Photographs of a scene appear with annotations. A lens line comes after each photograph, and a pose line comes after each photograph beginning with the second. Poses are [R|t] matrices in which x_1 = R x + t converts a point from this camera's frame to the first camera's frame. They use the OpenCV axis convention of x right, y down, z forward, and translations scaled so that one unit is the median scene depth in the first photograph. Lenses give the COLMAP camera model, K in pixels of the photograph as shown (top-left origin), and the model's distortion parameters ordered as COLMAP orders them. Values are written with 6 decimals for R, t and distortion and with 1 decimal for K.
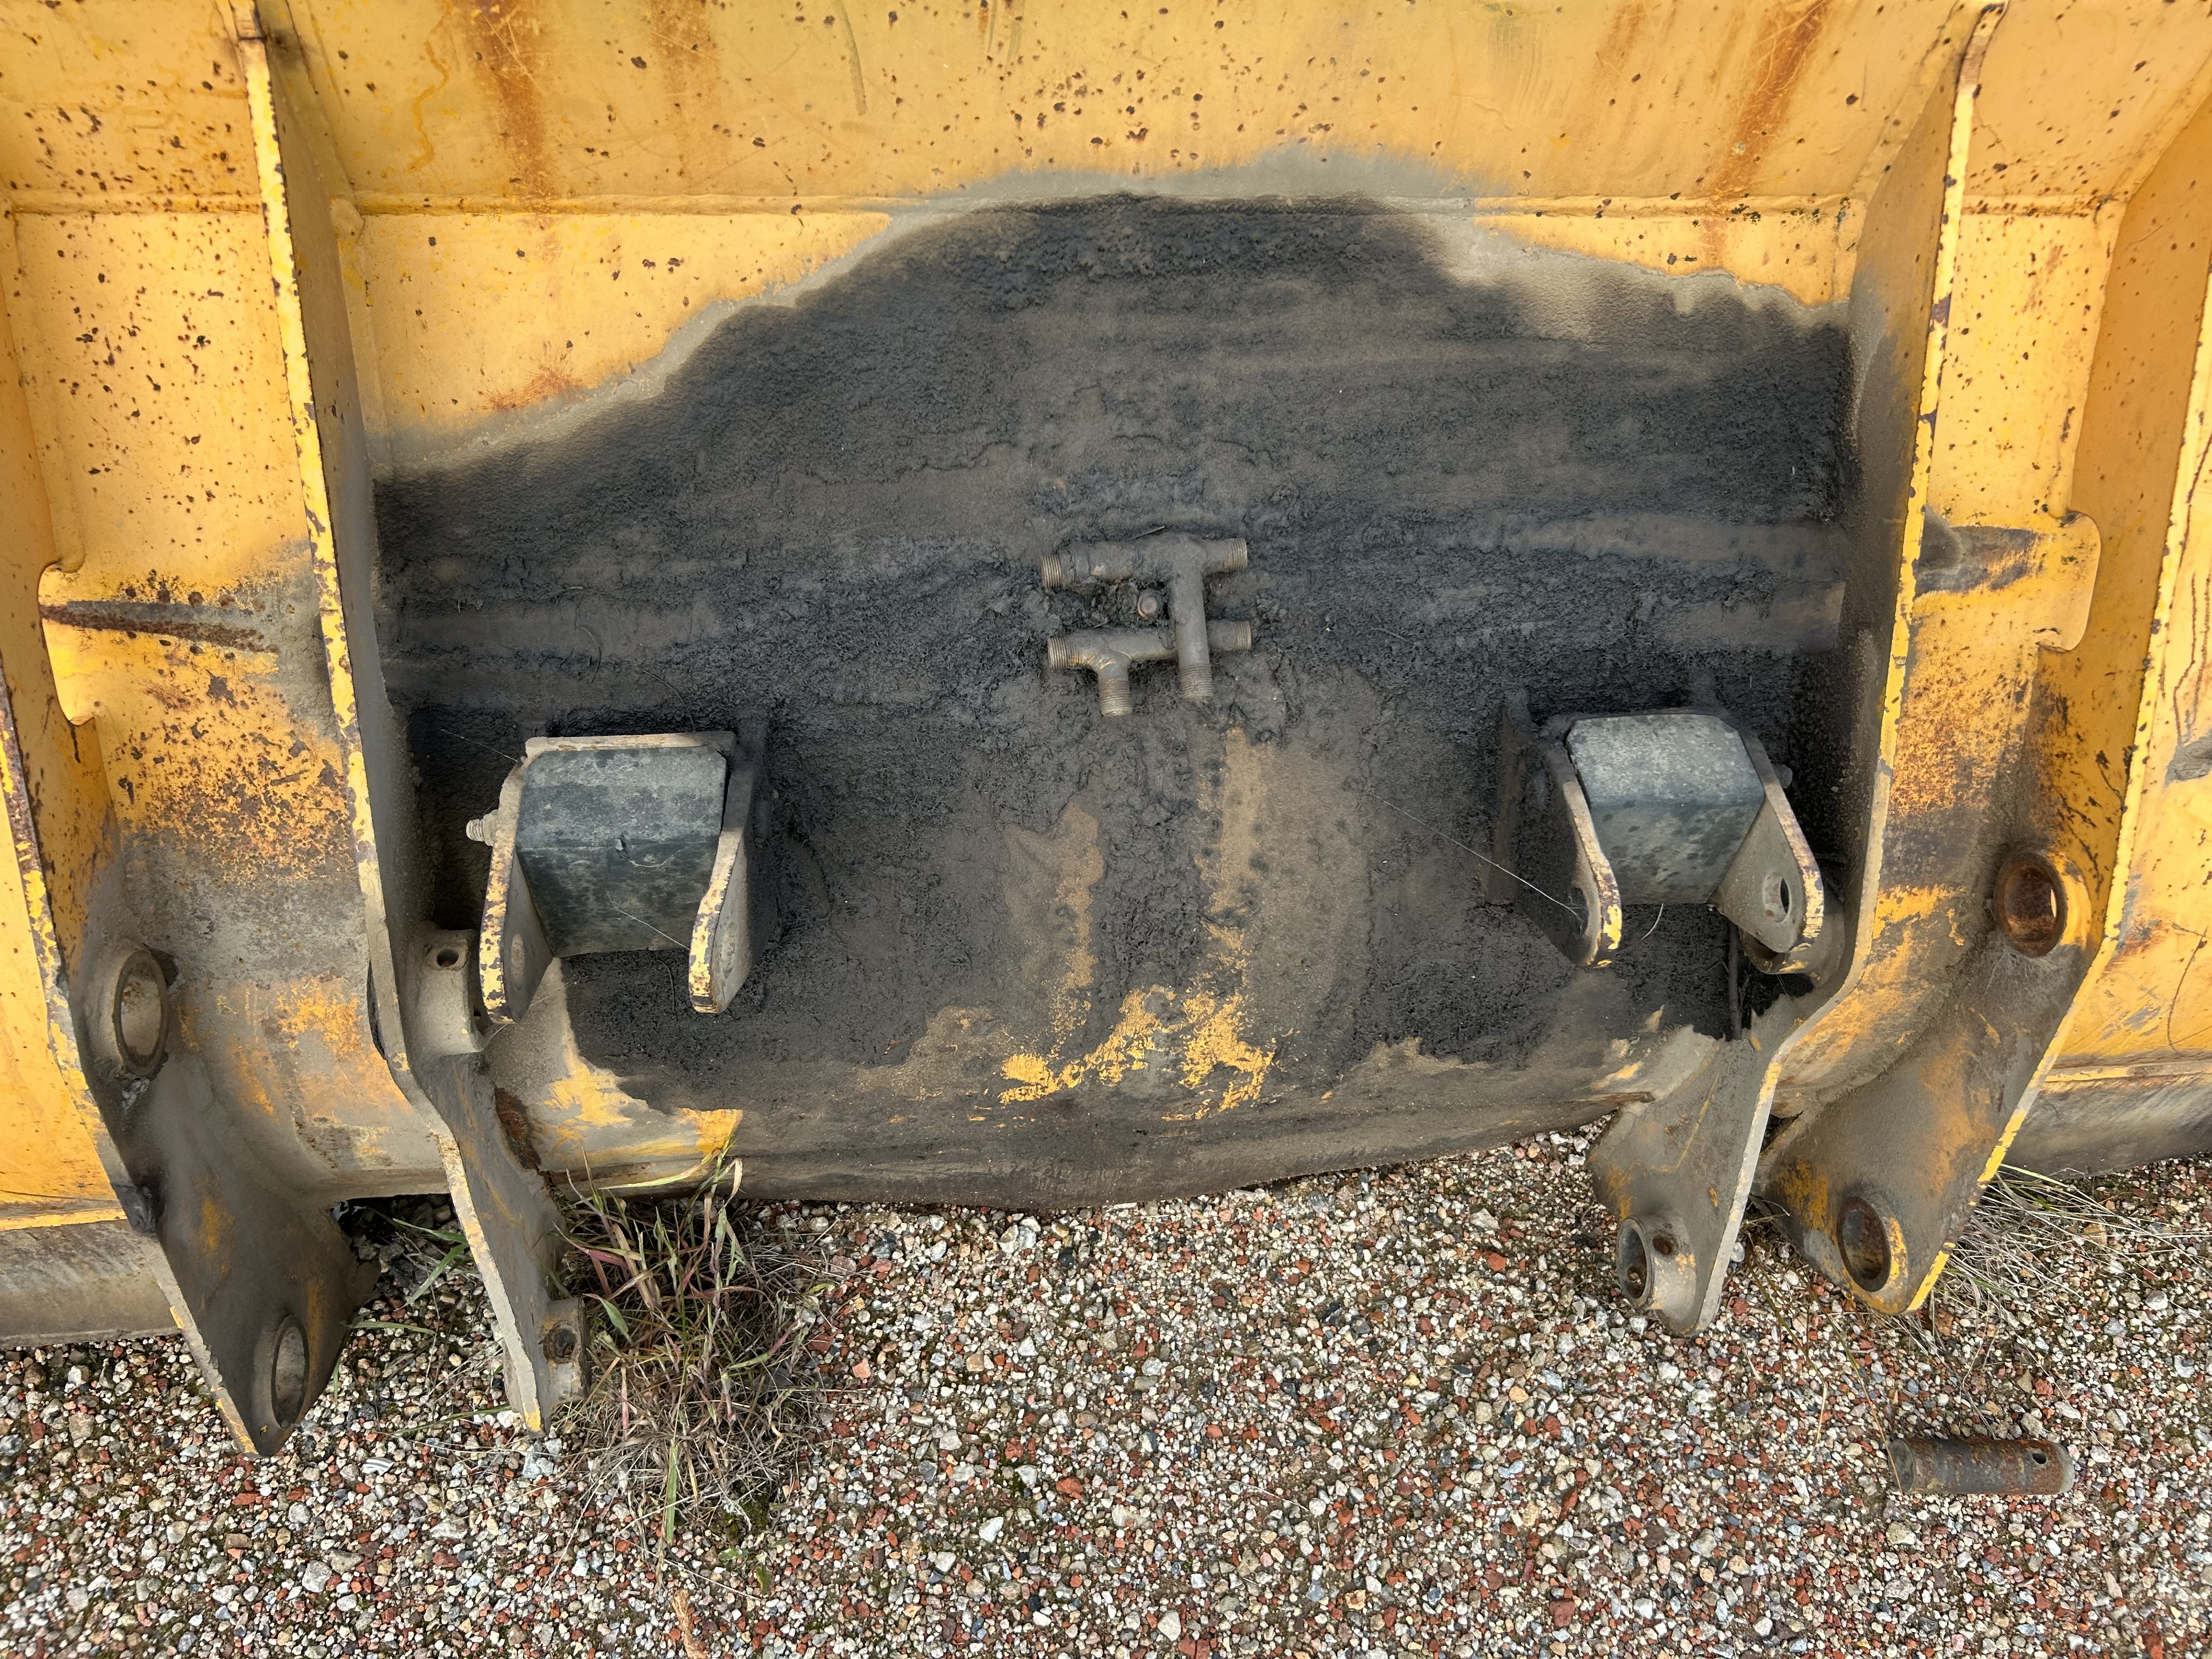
lens RADIAL K [[1700.6, 0, 1121.0], [0, 1700.6, 817.9], [0, 0, 1]] dist [0.038644, -0.051738]
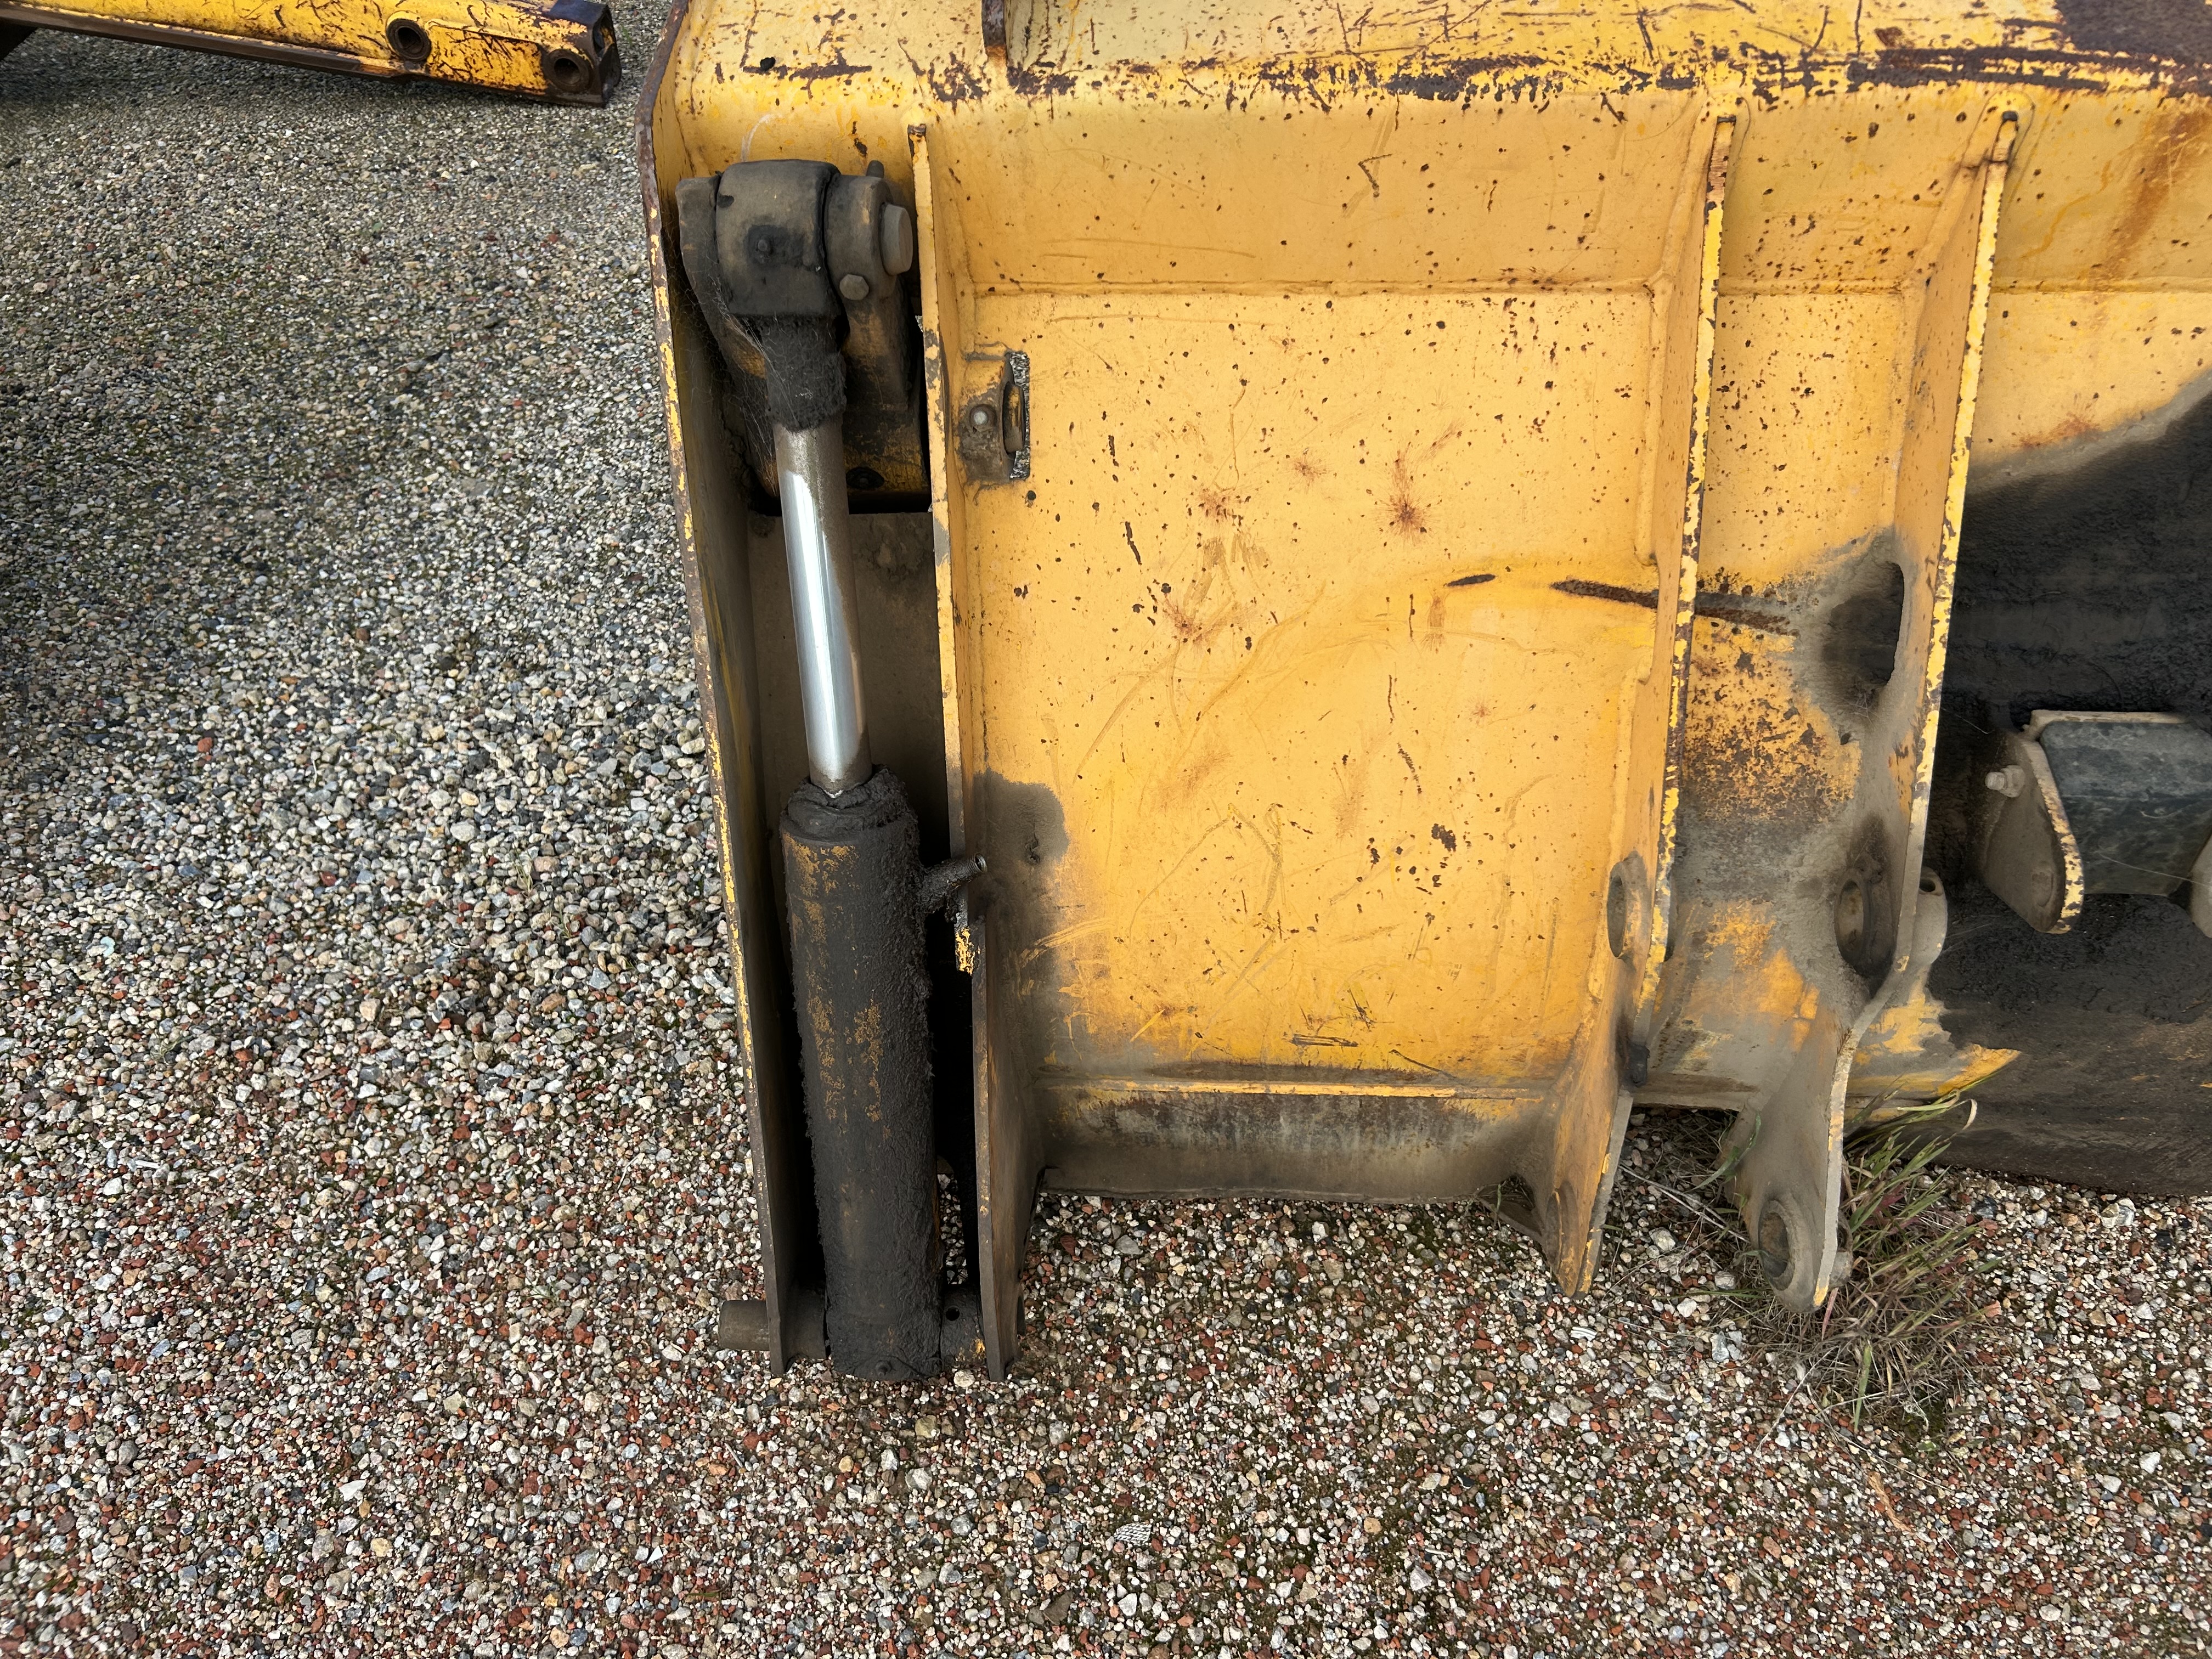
lens RADIAL K [[1700.6, 0, 1117.2], [0, 1700.6, 829.8], [0, 0, 1]] dist [0.038644, -0.051738]
pose [[0.974457, 0.062964, -0.215567, -0.531207], [-0.072242, 0.996758, -0.035425, 0.097080], [0.212637, 0.050093, 0.975846, -0.256090]]
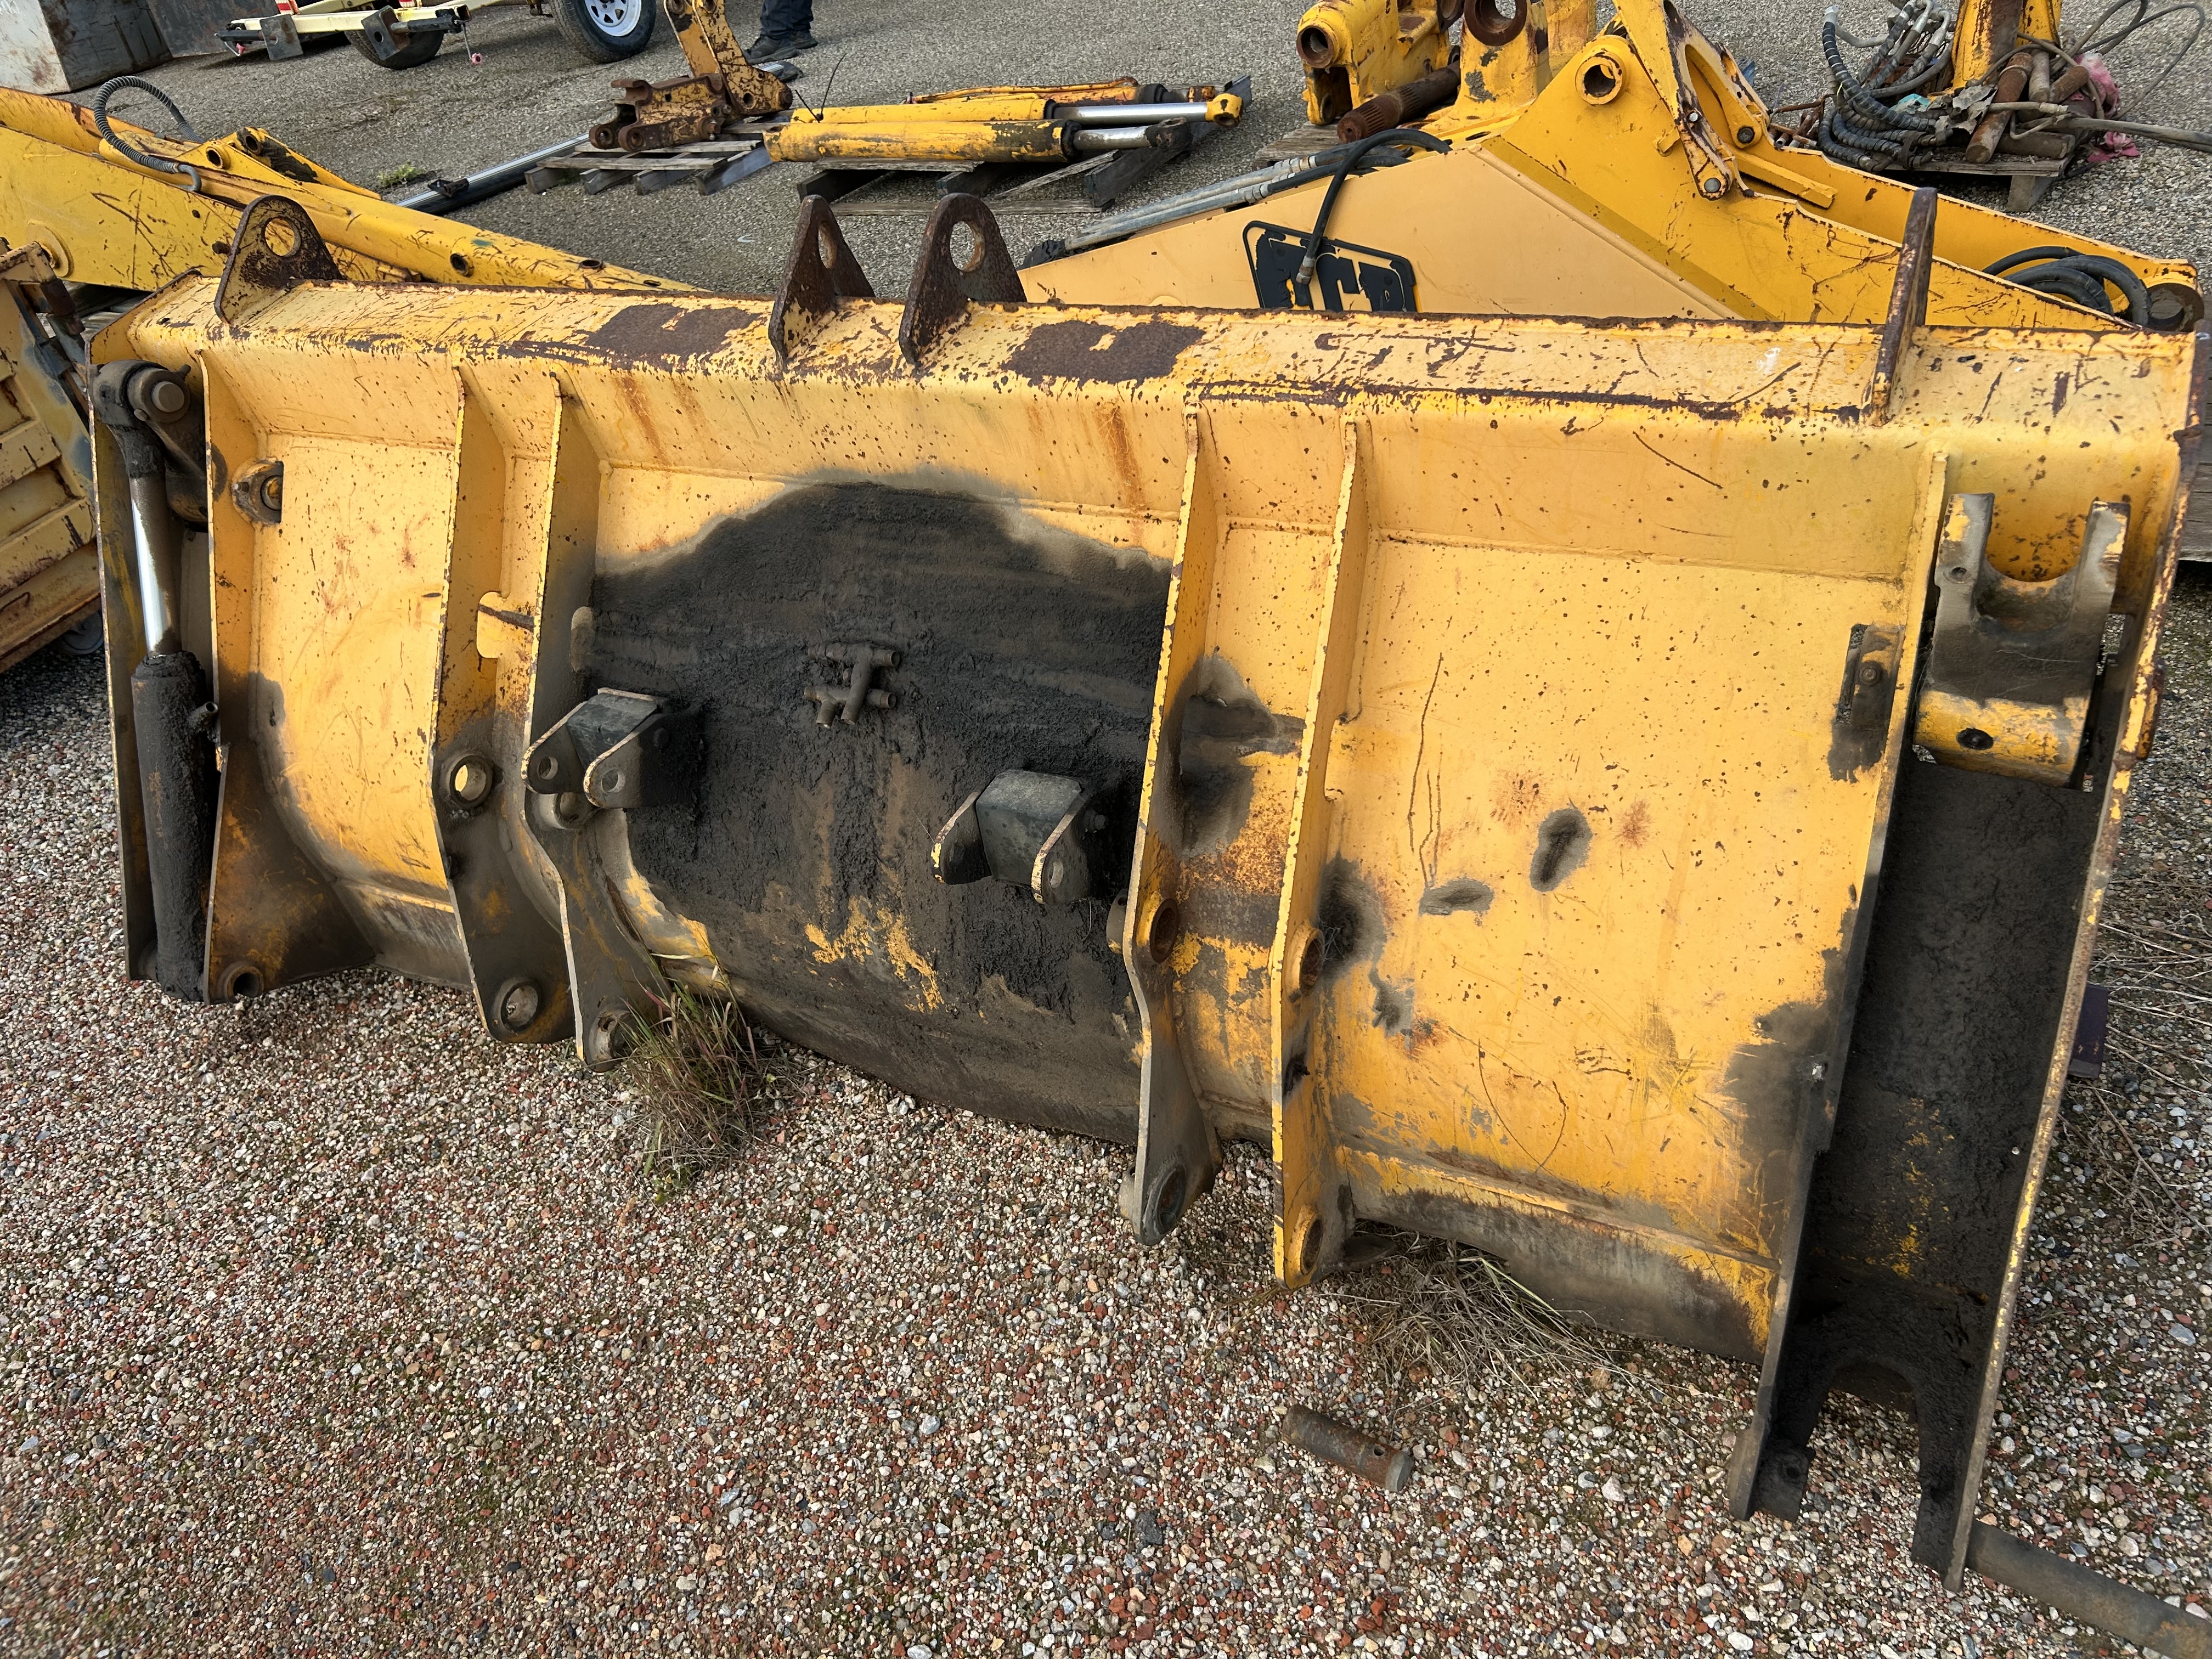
lens RADIAL K [[1700.6, 0, 1094.4], [0, 1700.6, 804.1], [0, 0, 1]] dist [0.038644, -0.051738]
pose [[0.800960, 0.169602, -0.574194, 1.103319], [-0.294645, 0.946525, -0.131430, 0.150918], [0.521198, 0.274454, 0.808101, -0.327205]]
